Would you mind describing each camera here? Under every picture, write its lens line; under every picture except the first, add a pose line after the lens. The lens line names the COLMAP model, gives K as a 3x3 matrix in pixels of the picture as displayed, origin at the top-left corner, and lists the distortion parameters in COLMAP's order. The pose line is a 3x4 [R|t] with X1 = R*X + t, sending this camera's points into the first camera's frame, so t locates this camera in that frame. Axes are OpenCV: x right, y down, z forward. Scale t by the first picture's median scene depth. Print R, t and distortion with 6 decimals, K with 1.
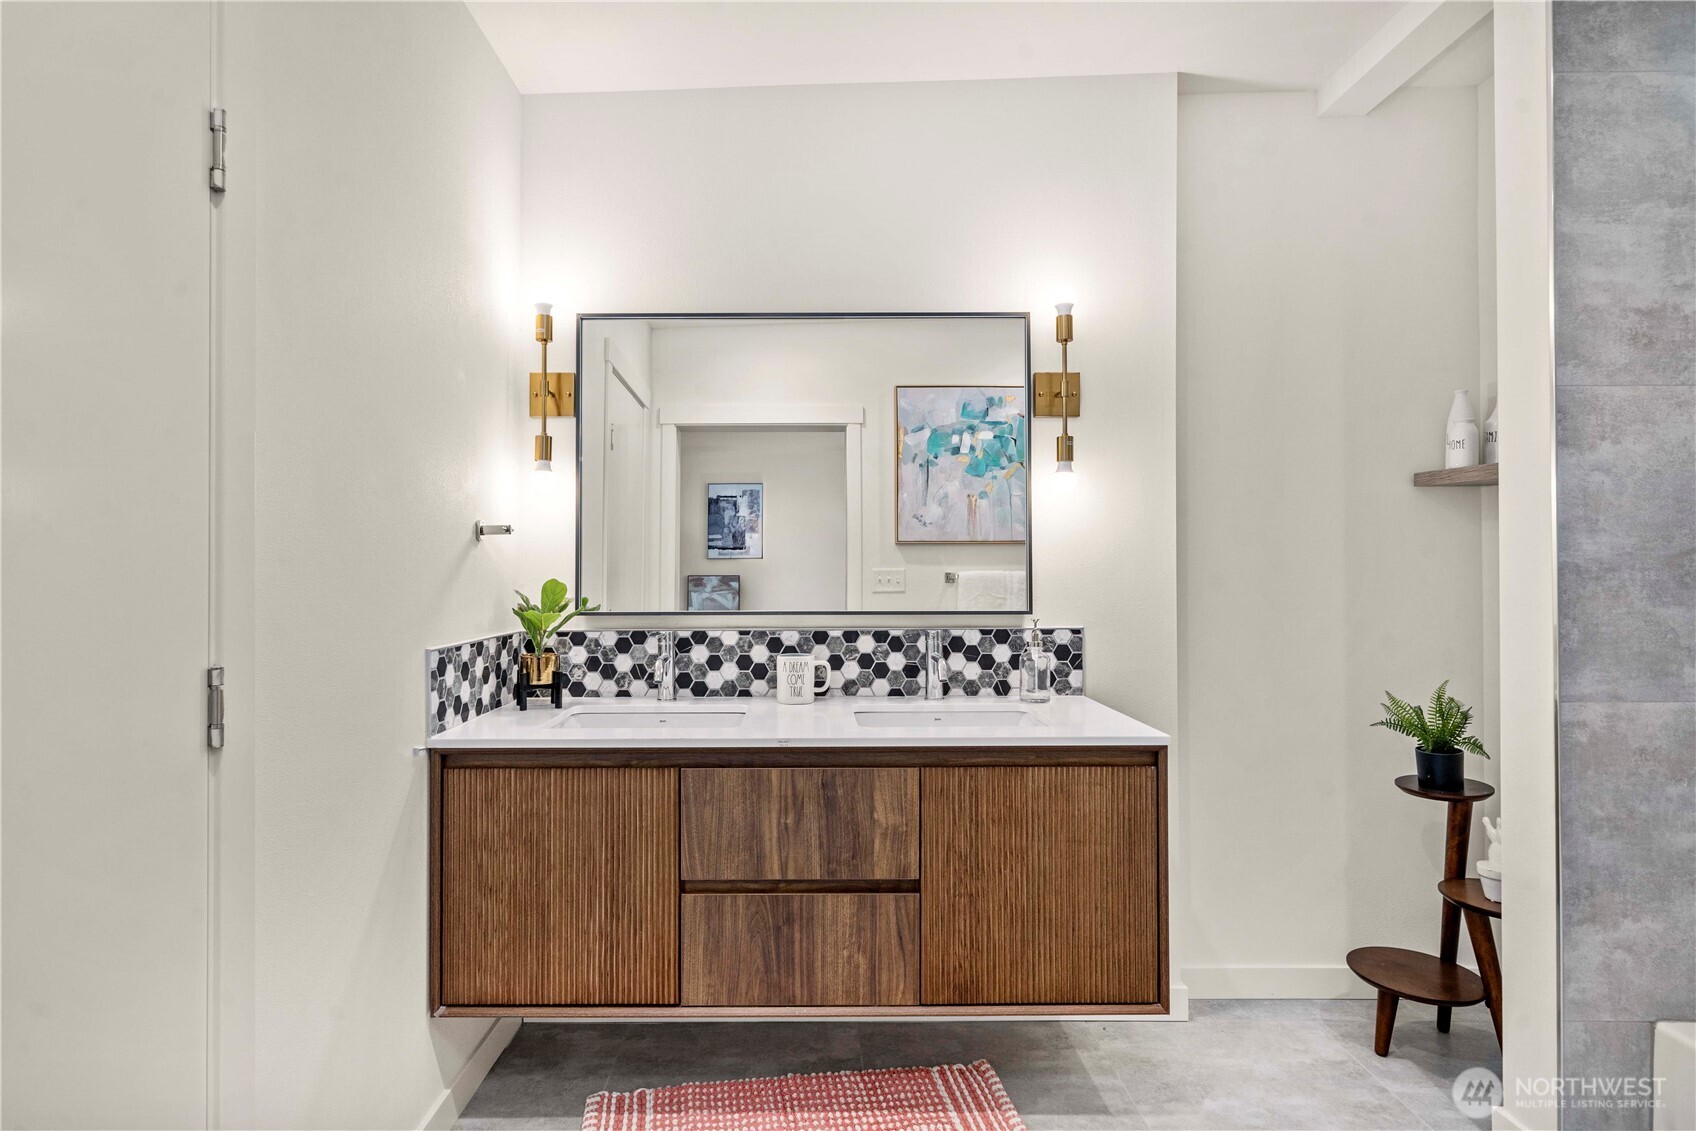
lens RADIAL K [[810.0, 0, 837.6], [0, 810.0, 566.1], [0, 0, 1]] dist [0.002820, 0.000041]
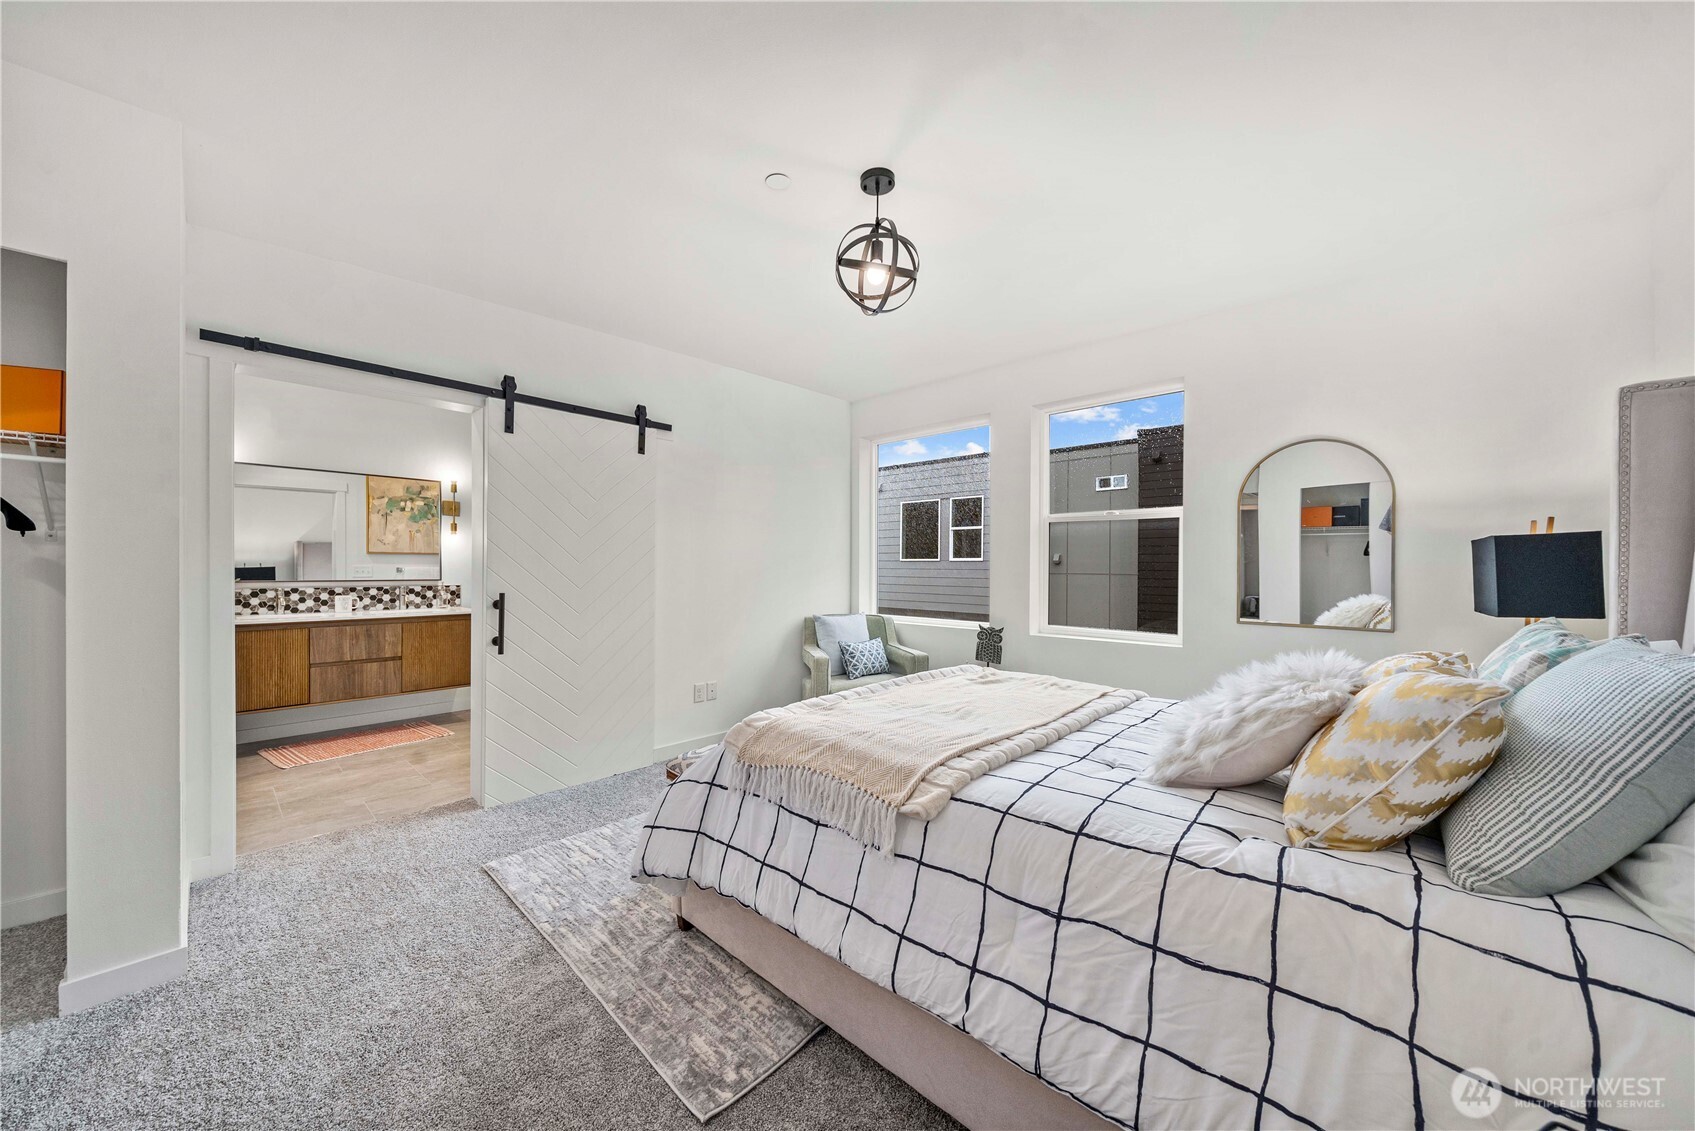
lens RADIAL K [[596.9, 0, 830.8], [0, 596.9, 569.8], [0, 0, 1]] dist [-0.006249, 0.000471]
pose [[0.696026, 0.003196, 0.718010, -0.344079], [-0.008435, 0.999957, 0.003725, -0.001602], [-0.717967, -0.008649, 0.696023, -1.590508]]
